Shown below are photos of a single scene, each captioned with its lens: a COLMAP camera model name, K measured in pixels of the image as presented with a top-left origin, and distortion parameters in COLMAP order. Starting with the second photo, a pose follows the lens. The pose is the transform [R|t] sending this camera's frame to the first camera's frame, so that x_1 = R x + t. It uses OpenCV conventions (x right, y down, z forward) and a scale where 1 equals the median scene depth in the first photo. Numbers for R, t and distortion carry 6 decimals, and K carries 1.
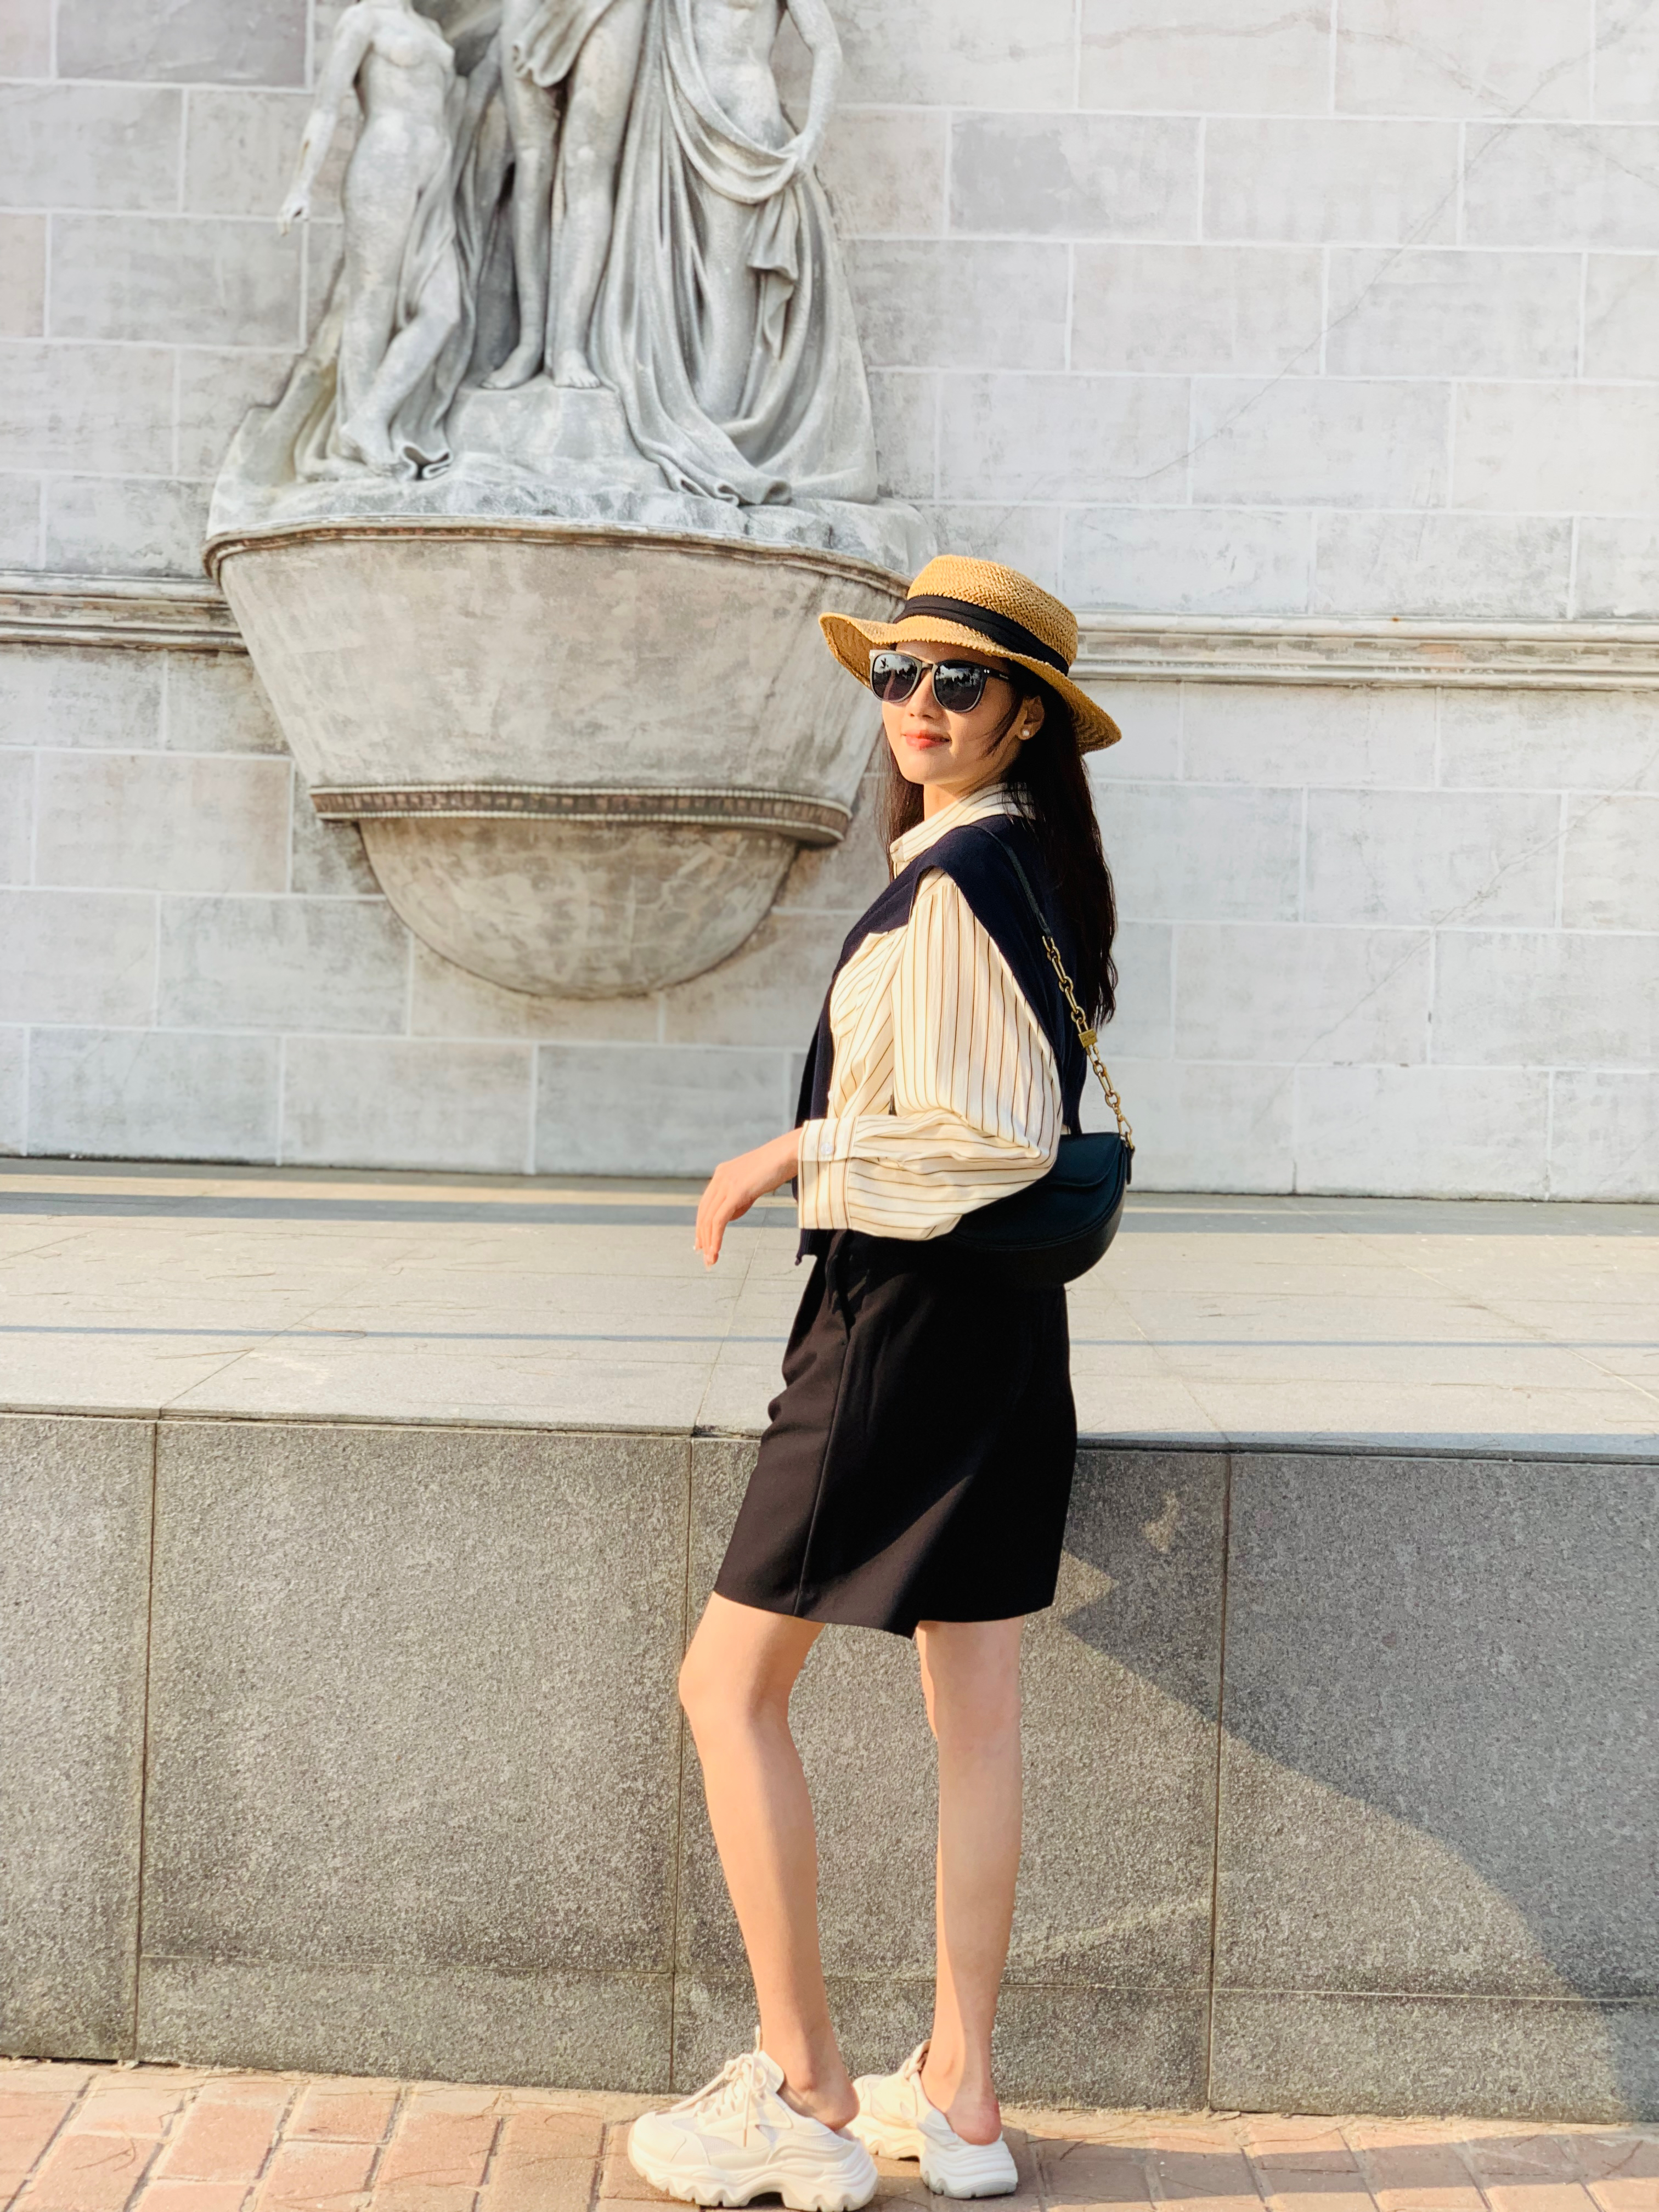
lens RADIAL K [[3367.0, 0, 829.5], [0, 3367.0, 1106.0], [0, 0, 1]] dist [0.216496, -0.875299]
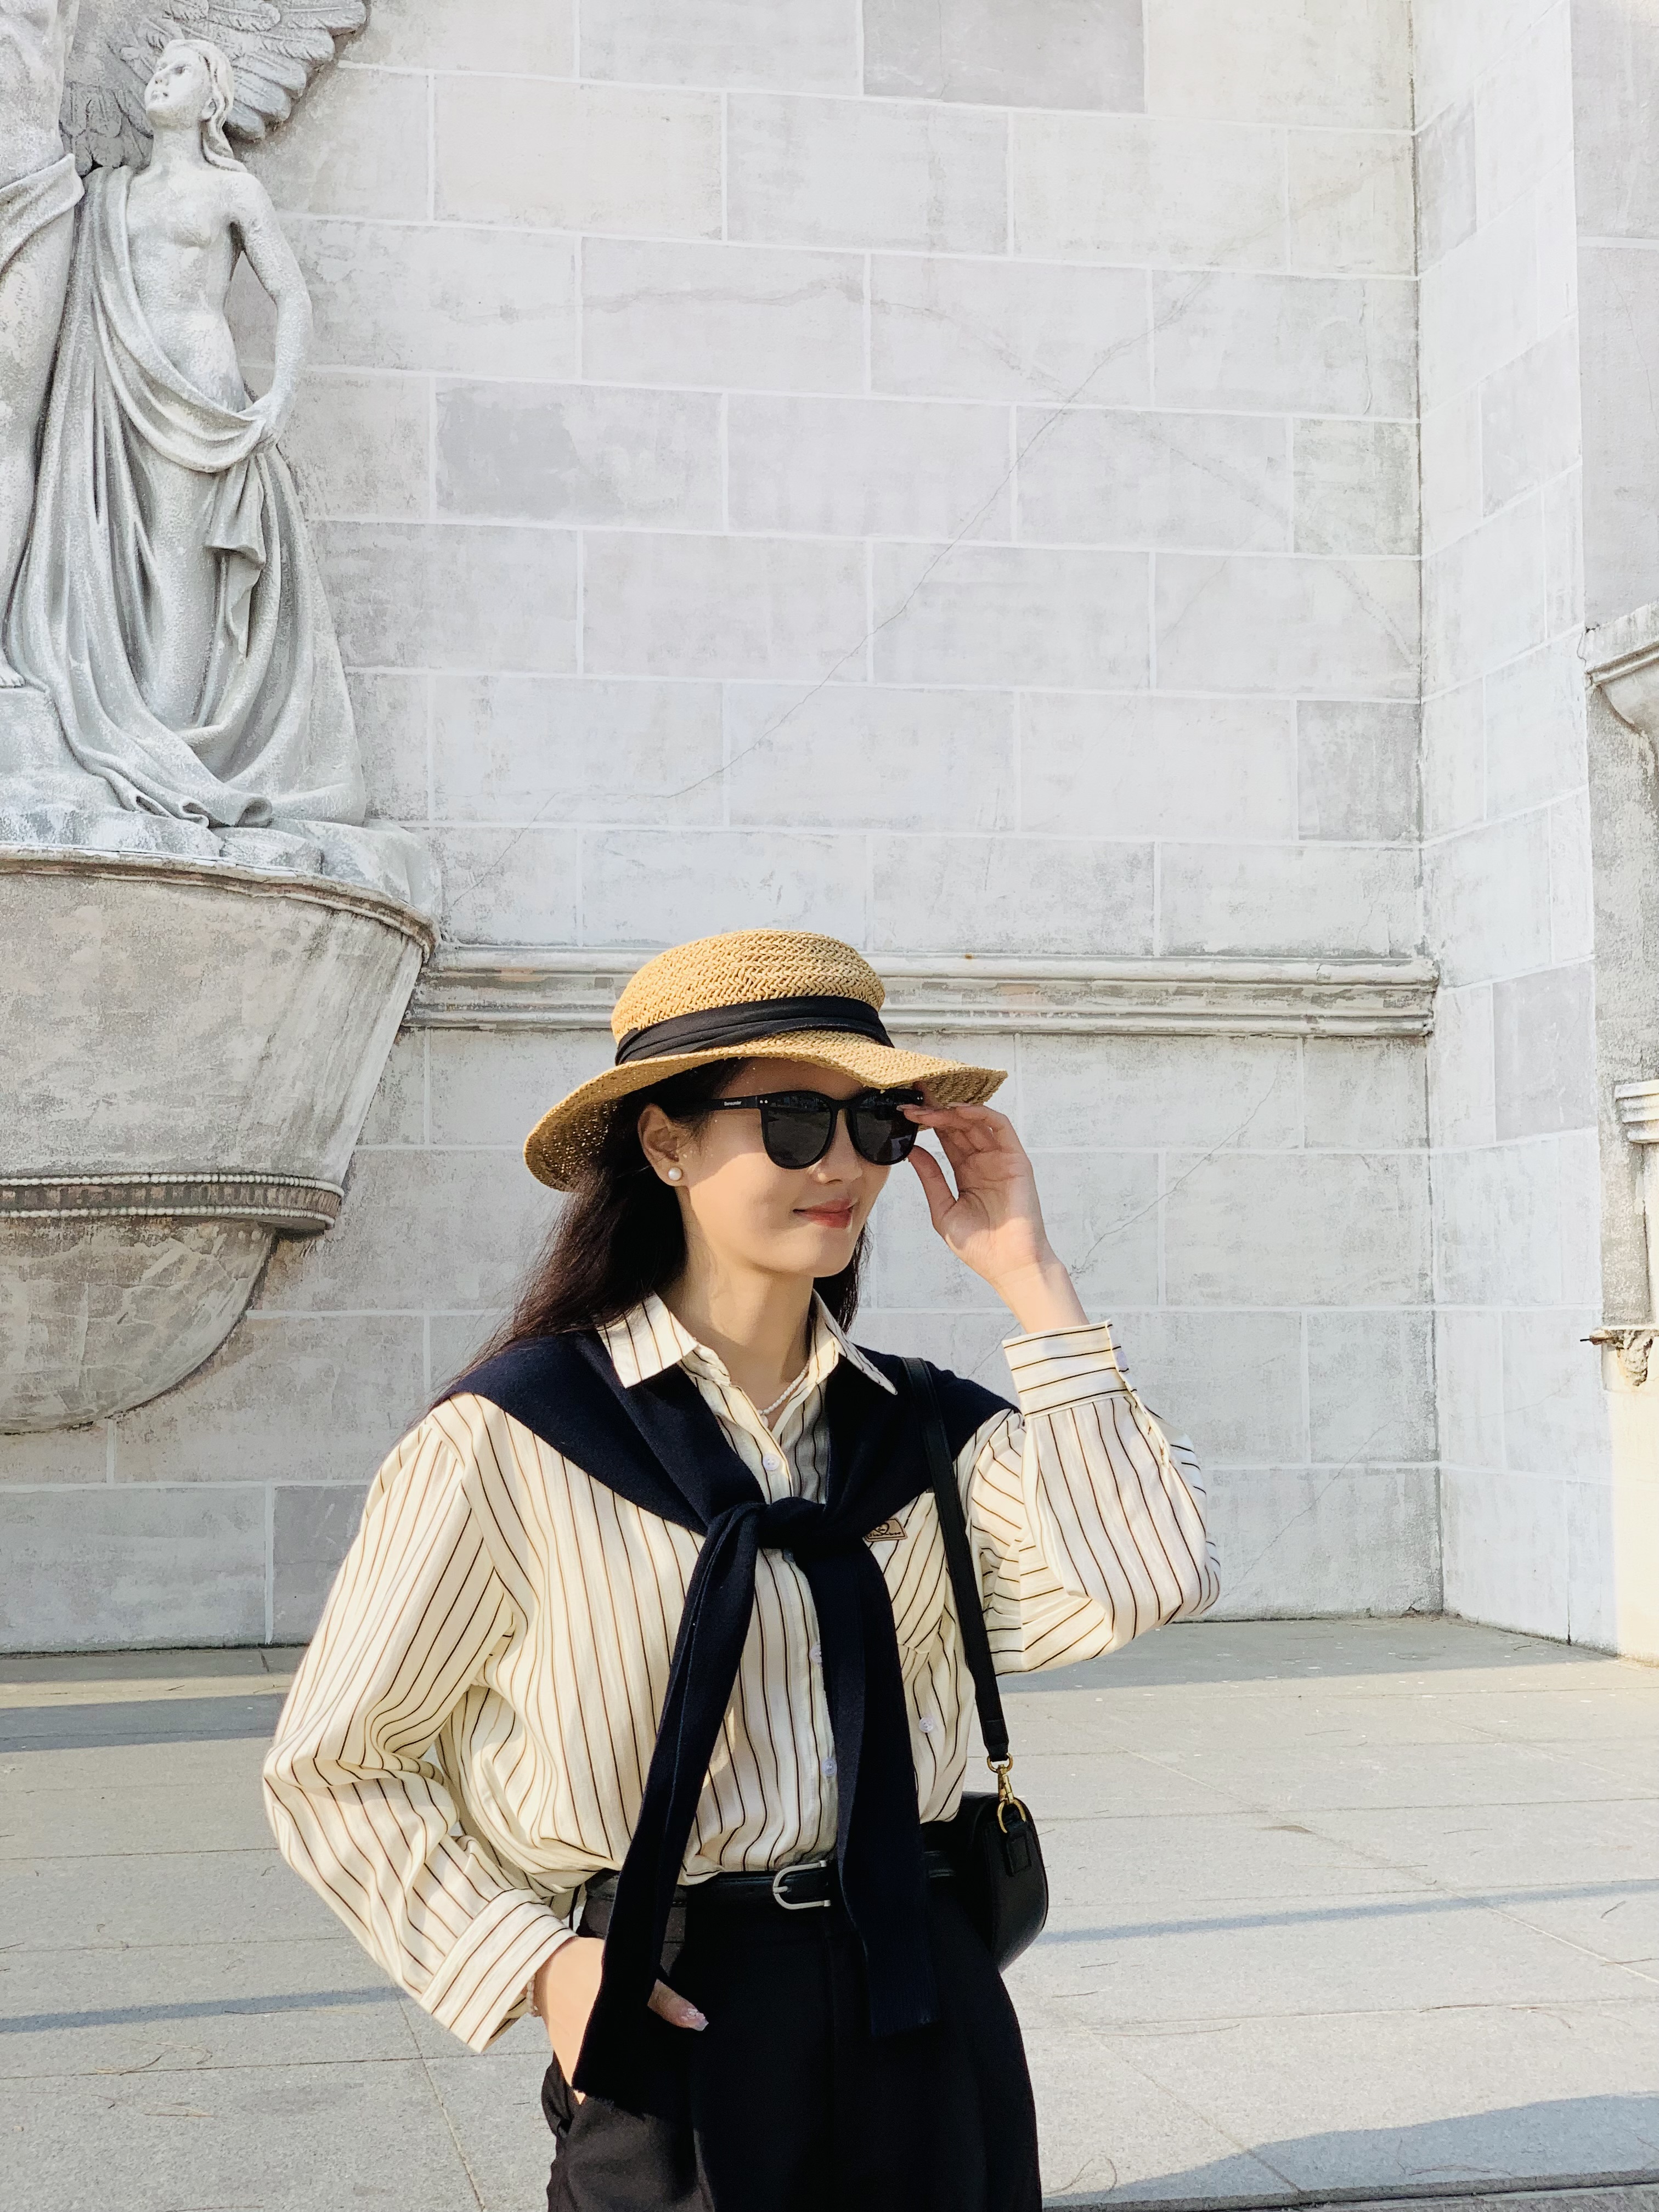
lens RADIAL K [[3329.5, 0, 881.4], [0, 3329.5, 1164.3], [0, 0, 1]] dist [-0.030212, 0.211399]
pose [[0.972953, -0.025563, 0.229585, -0.053181], [0.043688, 0.996285, -0.074213, -0.028383], [-0.226835, 0.082236, 0.970455, 0.183158]]
